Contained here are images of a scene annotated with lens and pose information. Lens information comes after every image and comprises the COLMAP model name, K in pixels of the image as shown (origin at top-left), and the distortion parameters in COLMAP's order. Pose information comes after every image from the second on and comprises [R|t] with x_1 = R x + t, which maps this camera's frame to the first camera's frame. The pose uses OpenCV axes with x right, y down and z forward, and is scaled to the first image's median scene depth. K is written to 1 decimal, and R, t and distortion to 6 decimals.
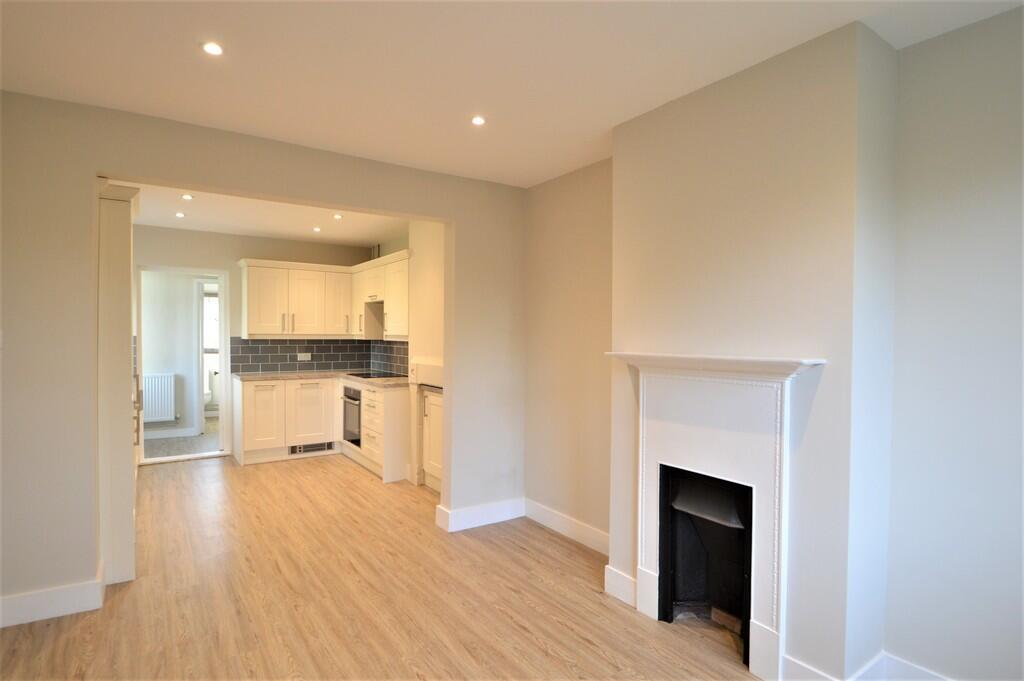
lens RADIAL K [[533.0, 0, 514.1], [0, 533.0, 345.5], [0, 0, 1]] dist [-0.013200, 0.000651]
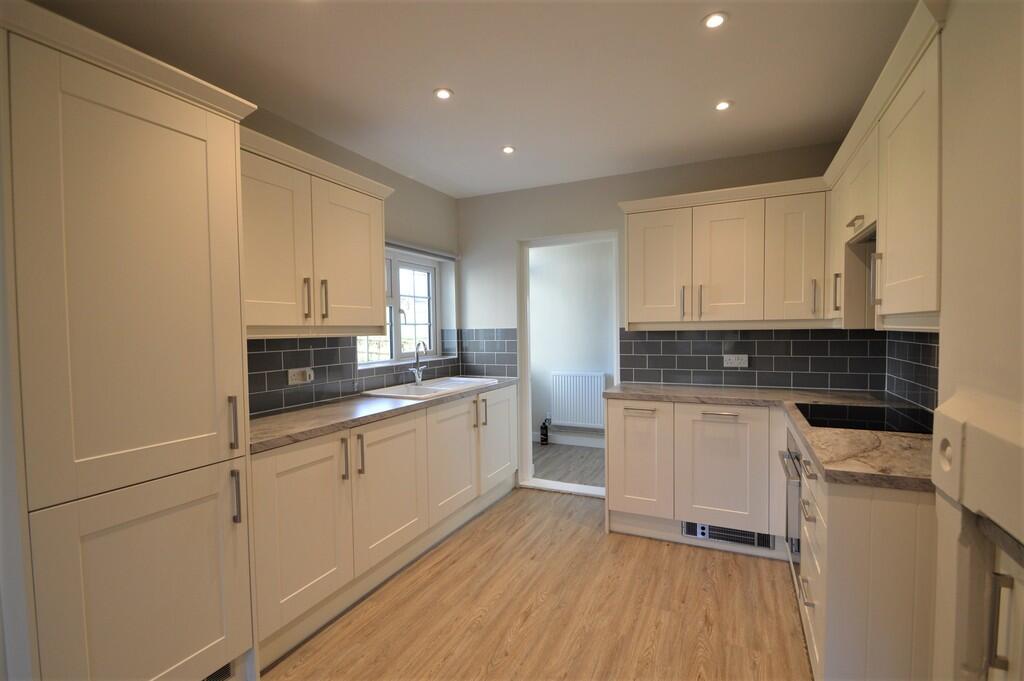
lens RADIAL K [[470.7, 0, 509.7], [0, 470.7, 345.7], [0, 0, 1]] dist [0.005698, -0.000643]
pose [[0.491339, 0.015393, -0.870833, -0.079032], [0.000023, 0.999844, 0.017686, -0.004166], [0.870969, -0.008710, 0.491262, 0.579659]]
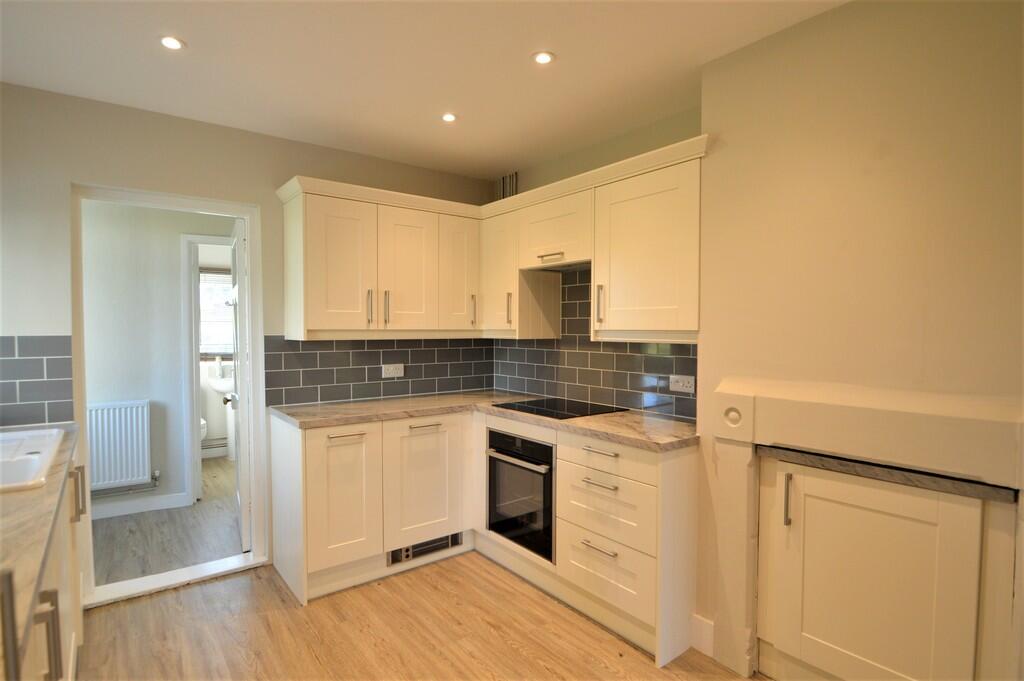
lens RADIAL K [[533.0, 0, 507.8], [0, 533.0, 343.3], [0, 0, 1]] dist [-0.013200, 0.000651]
pose [[0.998995, -0.008636, 0.043977, -0.321014], [0.008349, 0.999943, 0.006717, -0.010544], [-0.044033, -0.006343, 0.999010, 0.474609]]
